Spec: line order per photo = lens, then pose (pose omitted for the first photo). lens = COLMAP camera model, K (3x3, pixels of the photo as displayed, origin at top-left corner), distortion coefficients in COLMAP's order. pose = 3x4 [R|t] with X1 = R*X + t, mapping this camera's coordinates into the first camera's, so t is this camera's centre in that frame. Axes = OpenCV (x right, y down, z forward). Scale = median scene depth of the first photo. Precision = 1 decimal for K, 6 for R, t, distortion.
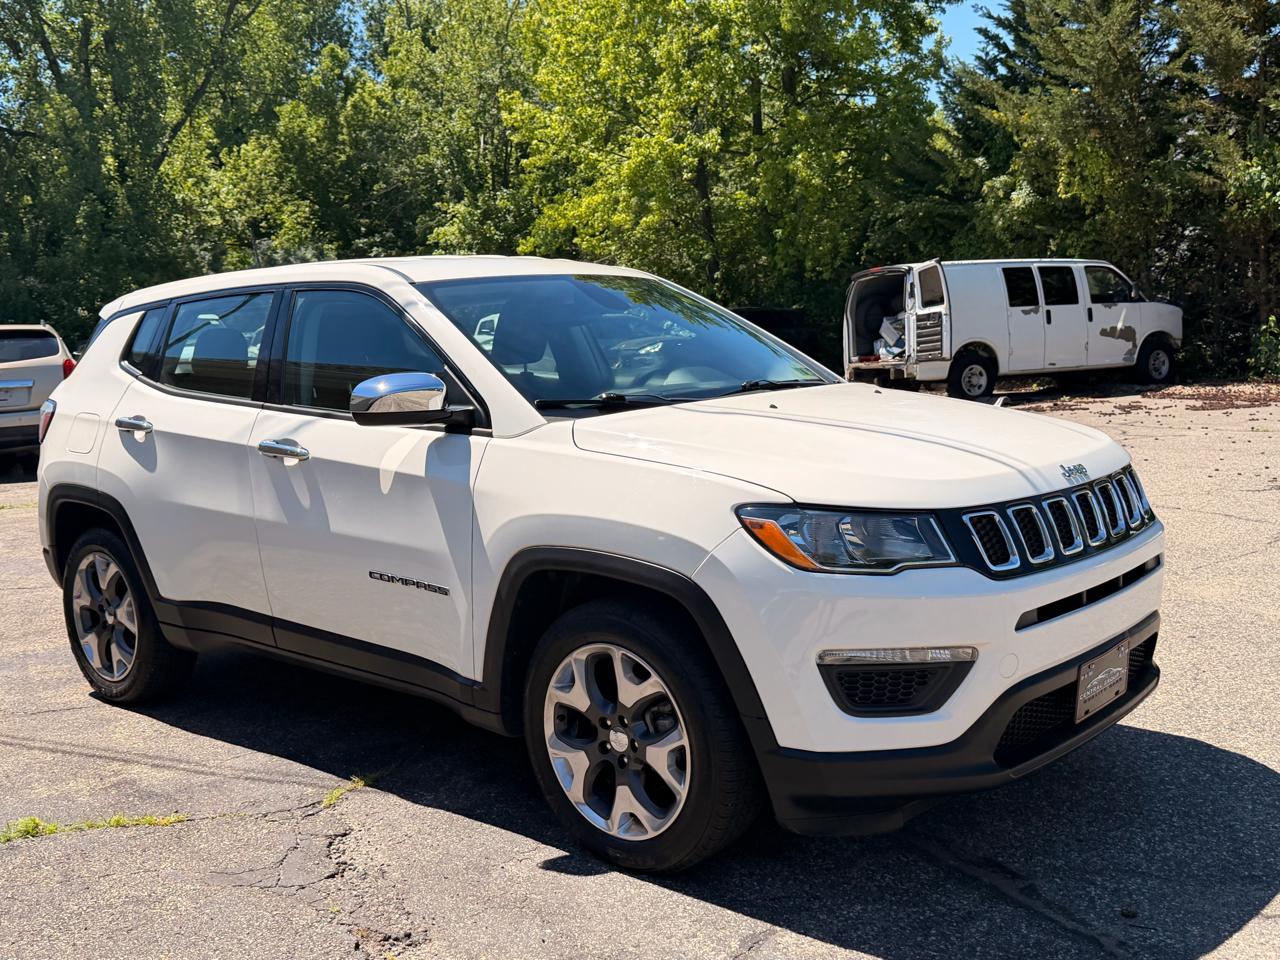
lens RADIAL K [[1259.2, 0, 615.9], [0, 1259.2, 478.3], [0, 0, 1]] dist [0.219729, -0.484395]
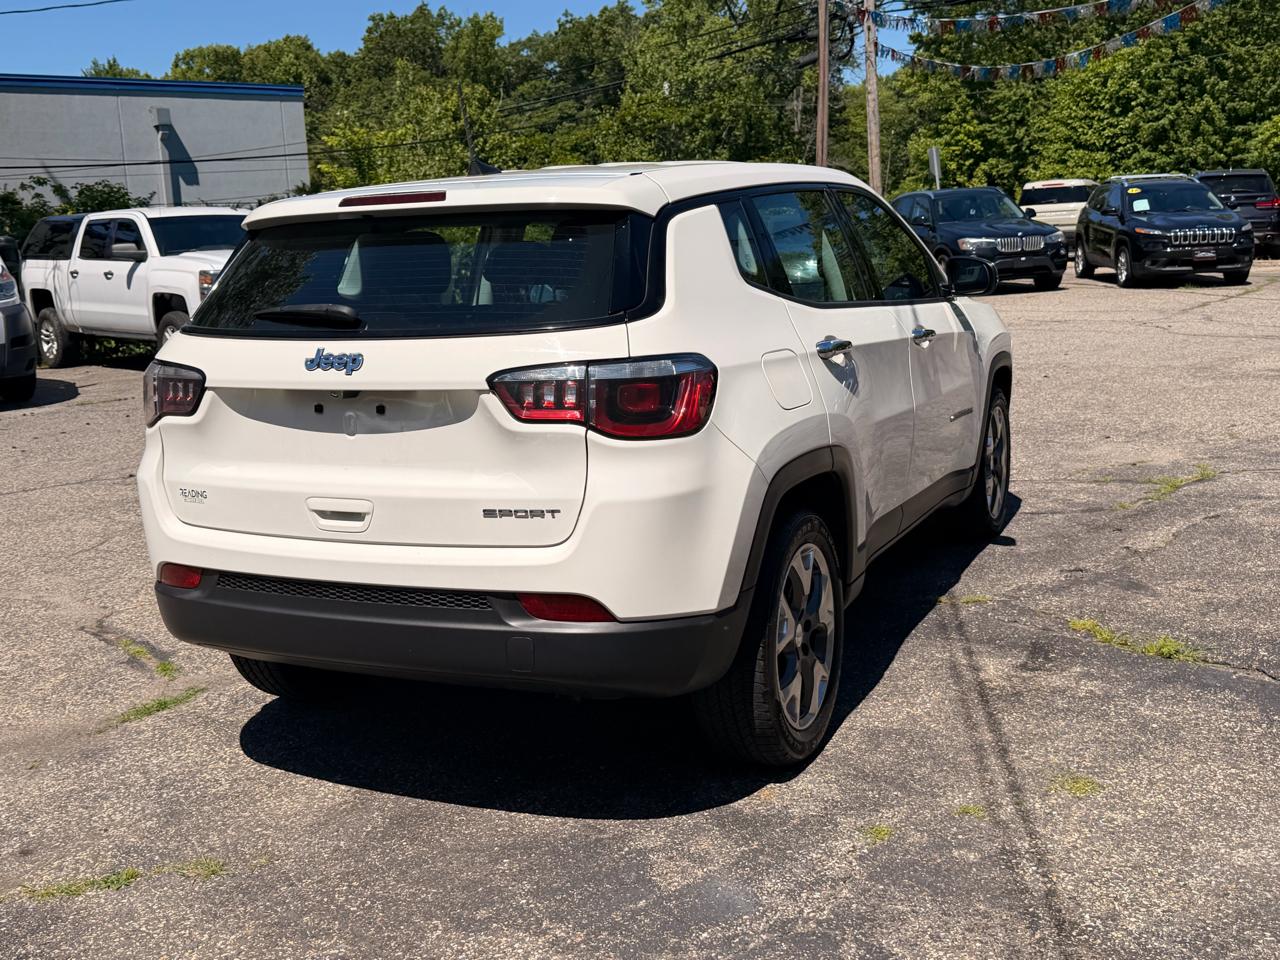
lens RADIAL K [[1300.0, 0, 632.0], [0, 1300.0, 482.0], [0, 0, 1]] dist [0.200559, -0.452011]
pose [[-0.259883, -0.127697, 0.957159, -1.390258], [0.181952, 0.966986, 0.178411, -0.158126], [-0.948343, 0.220523, -0.228069, 1.634351]]
